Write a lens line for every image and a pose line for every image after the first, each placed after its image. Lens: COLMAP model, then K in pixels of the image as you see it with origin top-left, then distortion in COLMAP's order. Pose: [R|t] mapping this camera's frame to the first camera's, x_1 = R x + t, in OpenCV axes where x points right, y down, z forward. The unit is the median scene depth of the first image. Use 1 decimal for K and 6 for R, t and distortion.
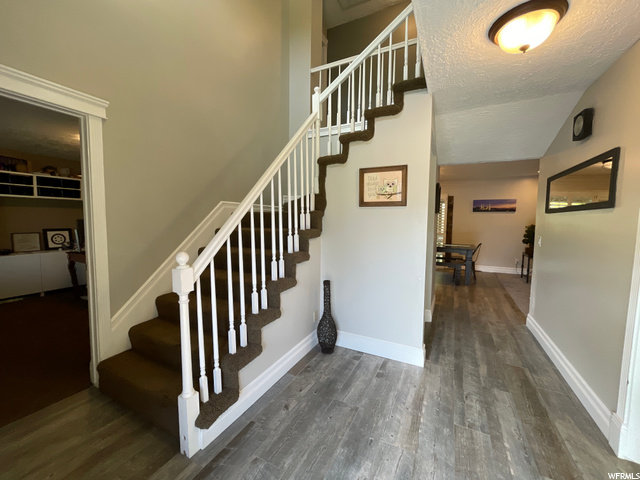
lens RADIAL K [[257.7, 0, 318.5], [0, 257.7, 240.5], [0, 0, 1]] dist [-0.002927, -0.000206]
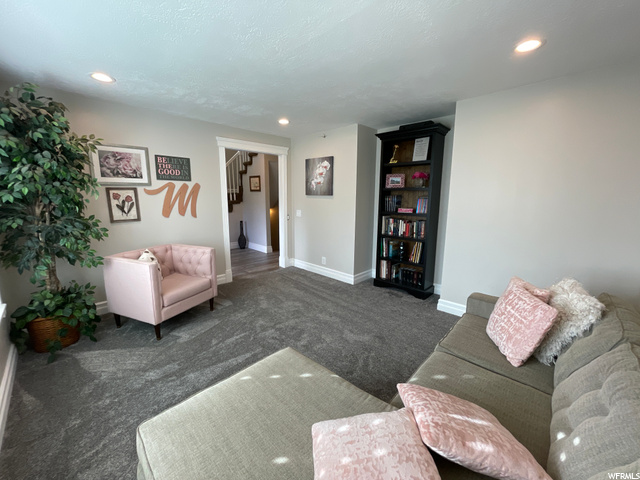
lens RADIAL K [[257.7, 0, 318.8], [0, 257.7, 239.3], [0, 0, 1]] dist [-0.002927, -0.000206]
pose [[0.957452, 0.034303, -0.286545, 0.642346], [-0.006734, 0.995296, 0.096649, 0.035520], [0.288513, -0.090608, 0.953179, -0.520814]]
